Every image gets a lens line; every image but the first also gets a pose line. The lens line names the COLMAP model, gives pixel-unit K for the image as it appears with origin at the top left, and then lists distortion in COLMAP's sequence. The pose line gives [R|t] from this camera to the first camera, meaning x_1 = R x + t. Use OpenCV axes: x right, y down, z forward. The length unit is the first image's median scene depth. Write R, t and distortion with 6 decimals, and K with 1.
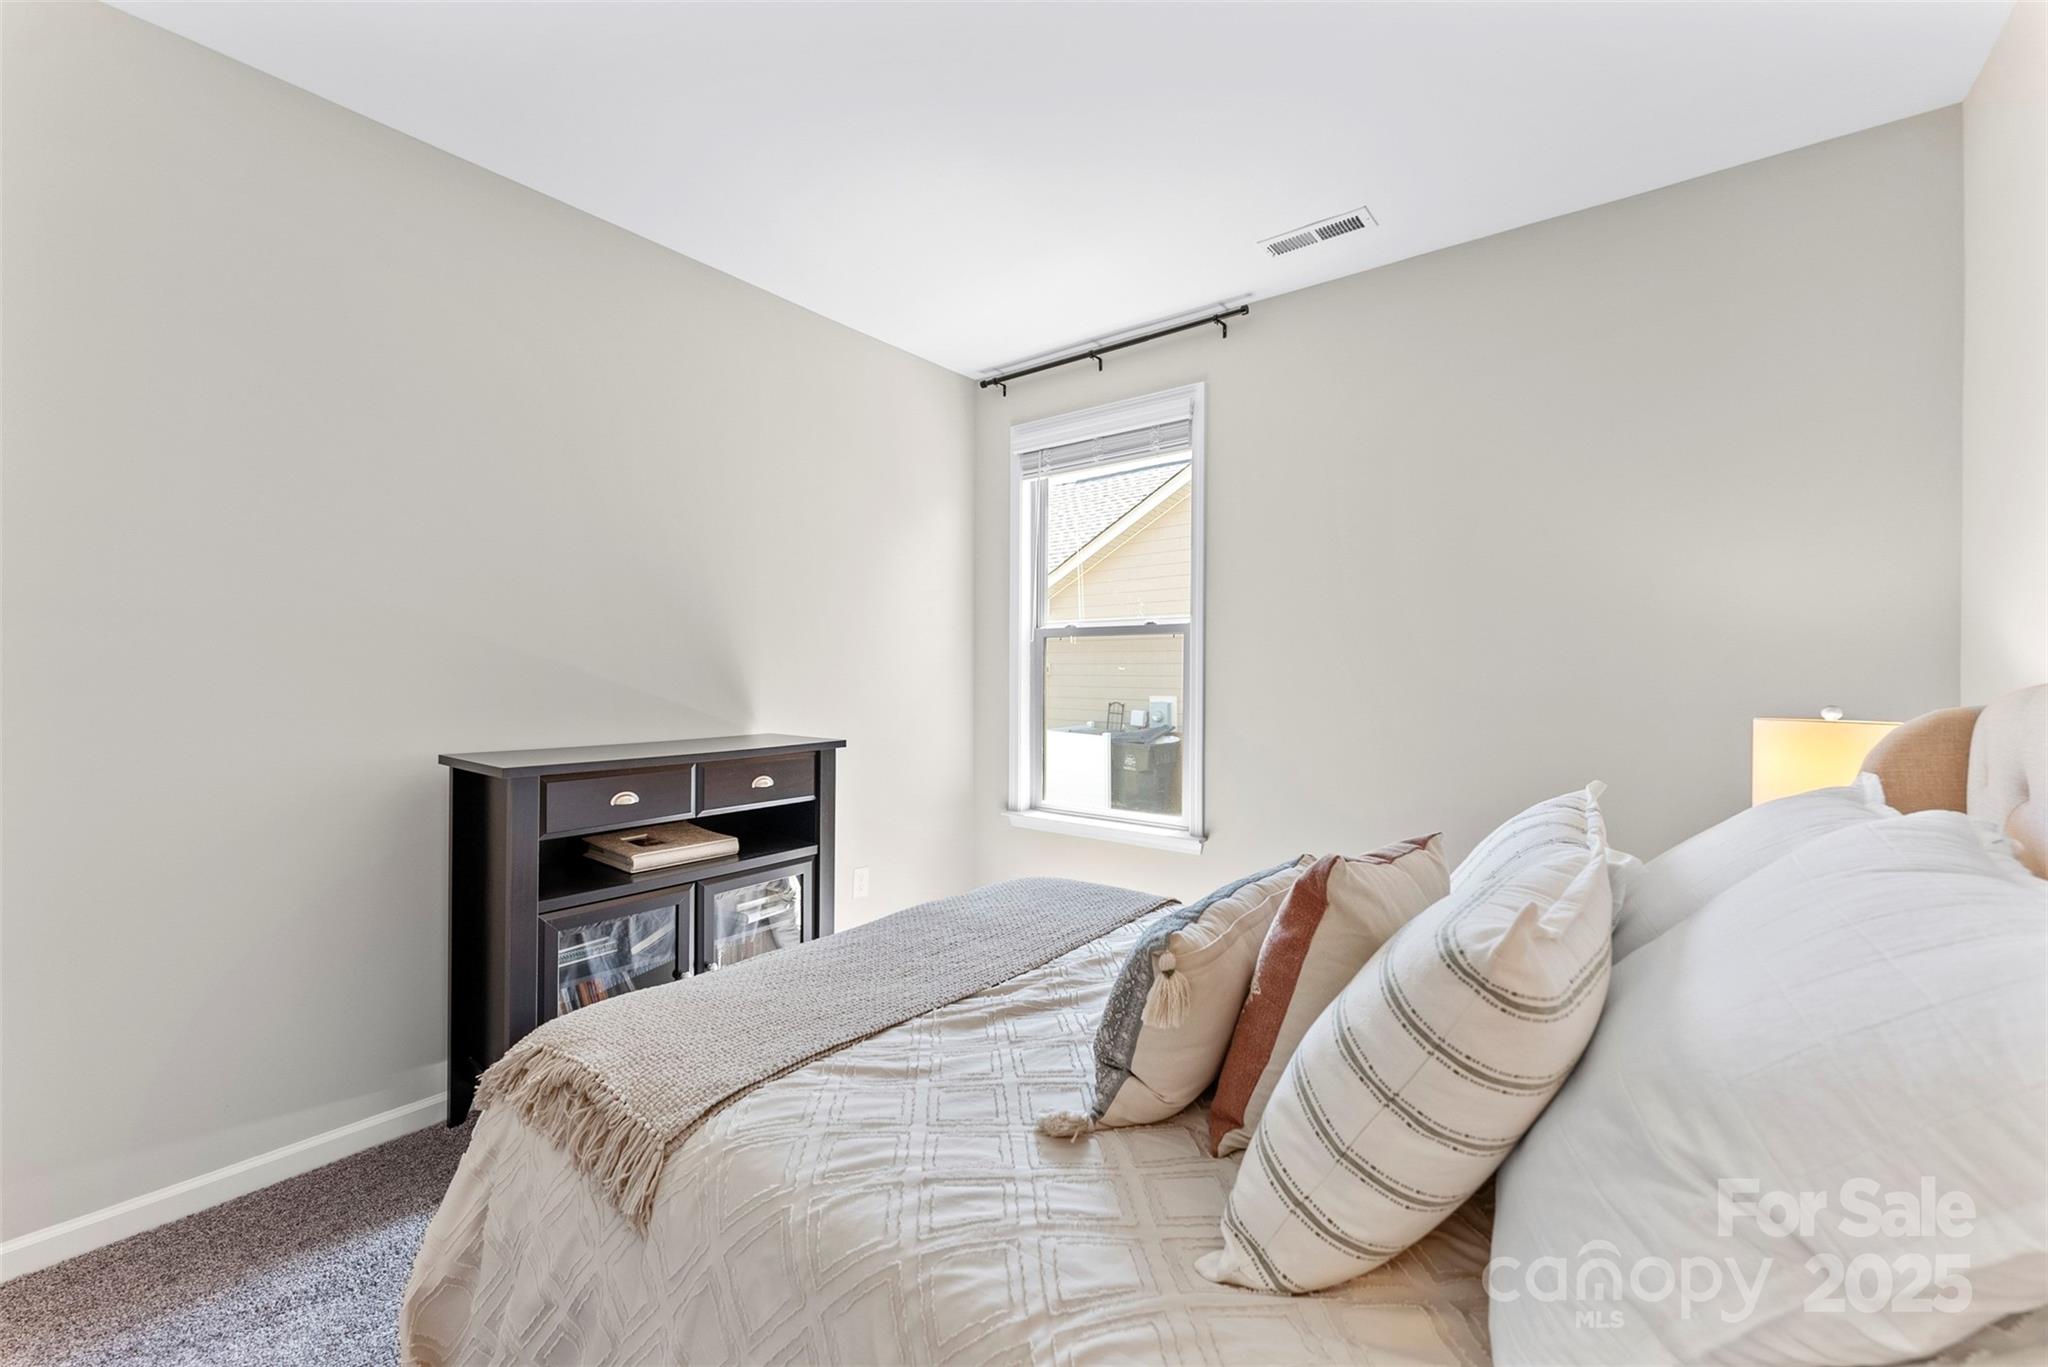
lens RADIAL K [[816.6, 0, 1023.4], [0, 816.6, 679.2], [0, 0, 1]] dist [0.000831, -0.000196]
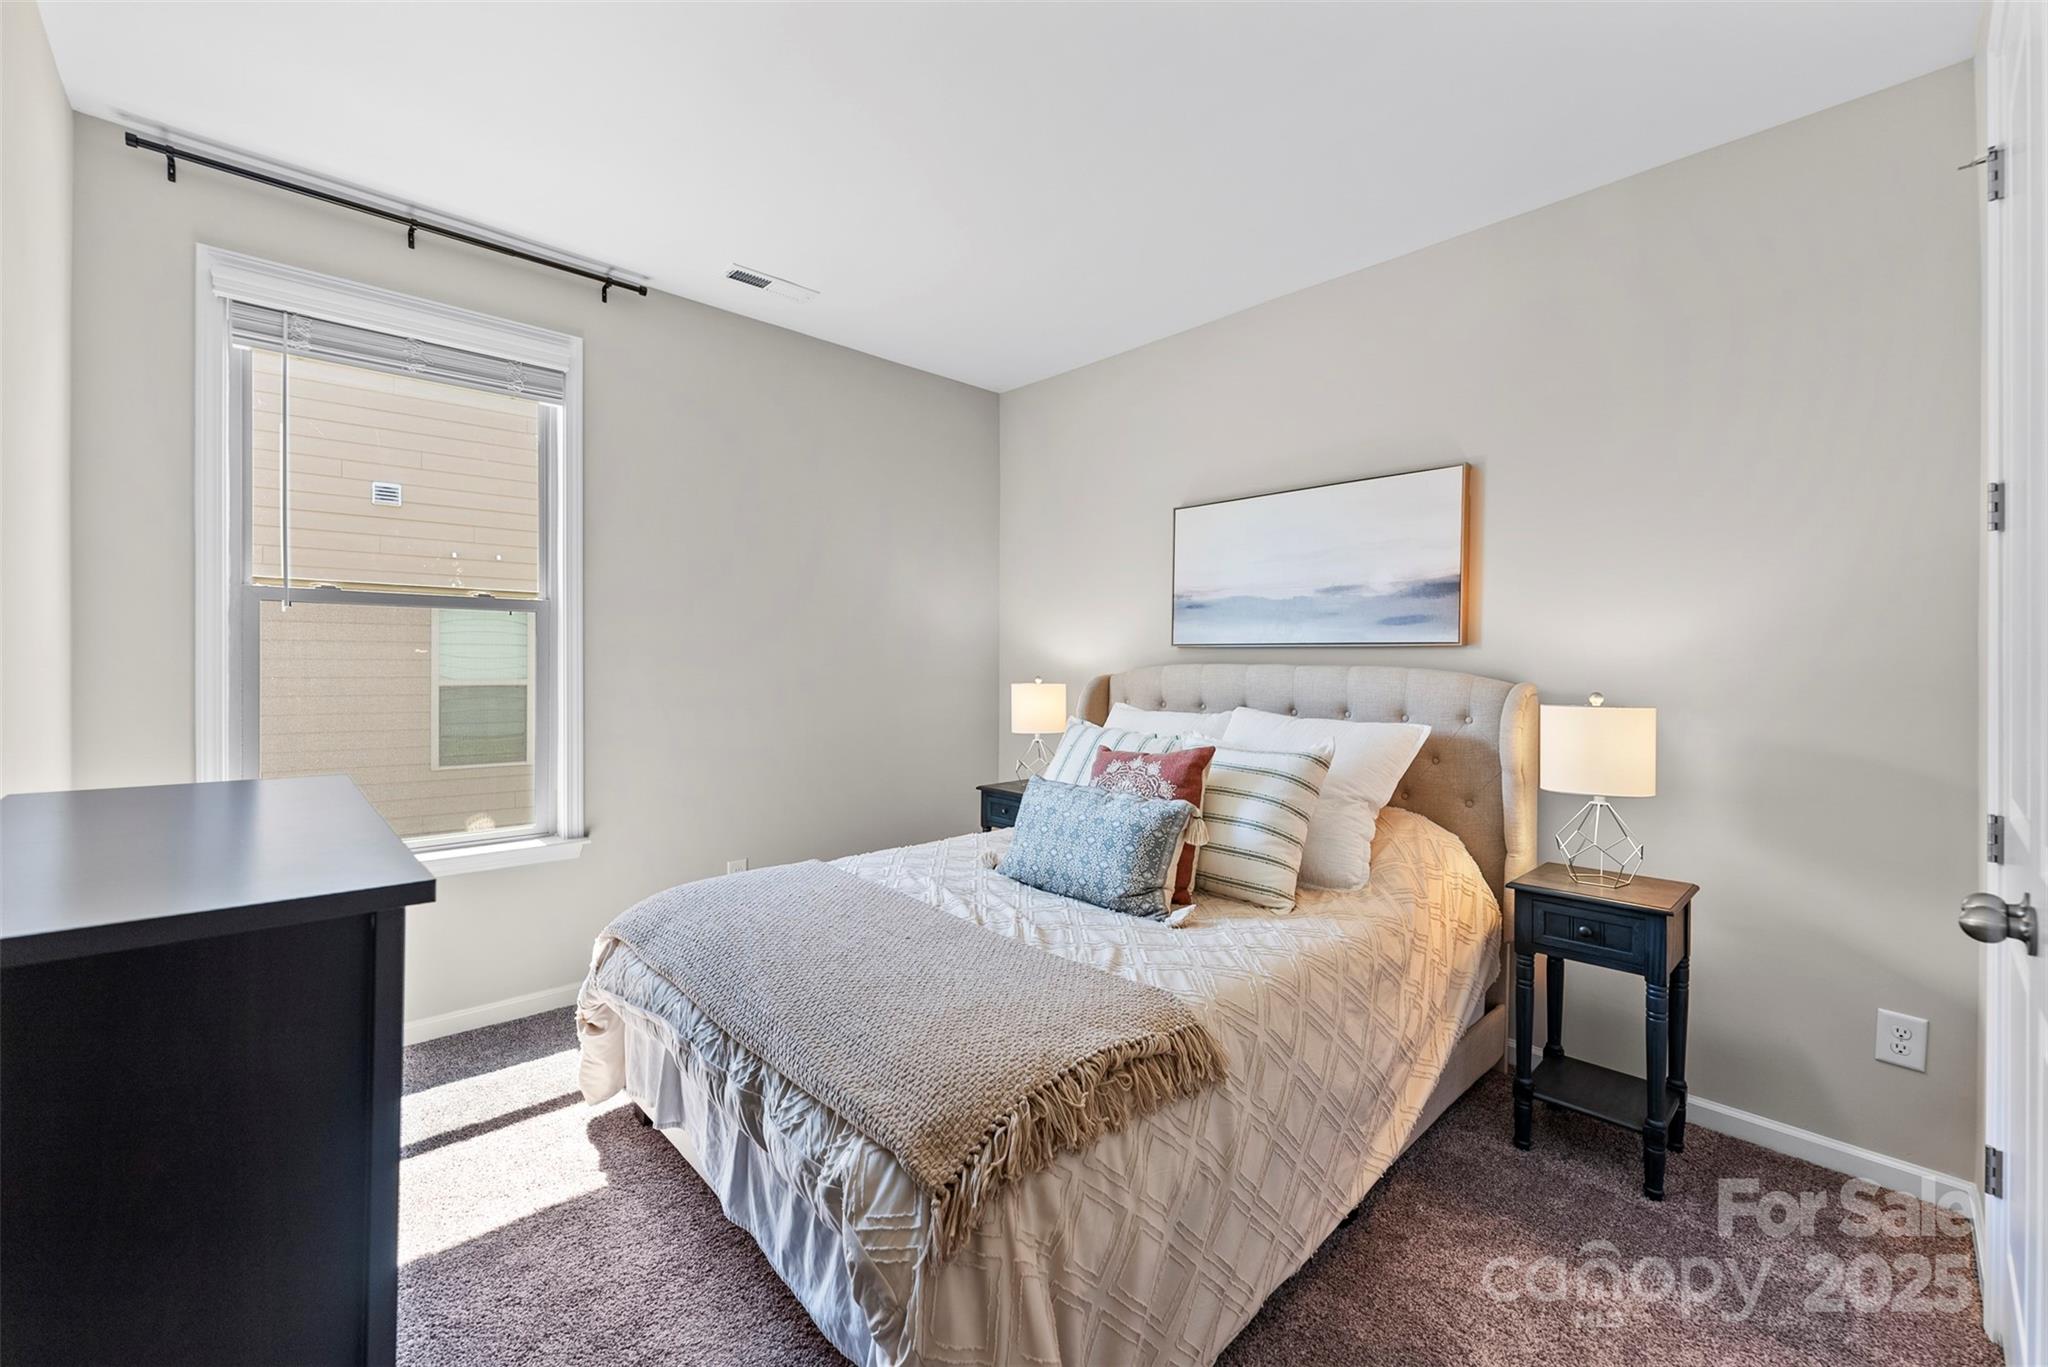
lens RADIAL K [[816.6, 0, 1023.4], [0, 816.6, 679.2], [0, 0, 1]] dist [0.000831, -0.000196]
pose [[0.163281, -0.027612, 0.986193, -0.599158], [-0.002590, 0.999593, 0.028416, -0.011353], [-0.986576, -0.007194, 0.163143, 0.356807]]
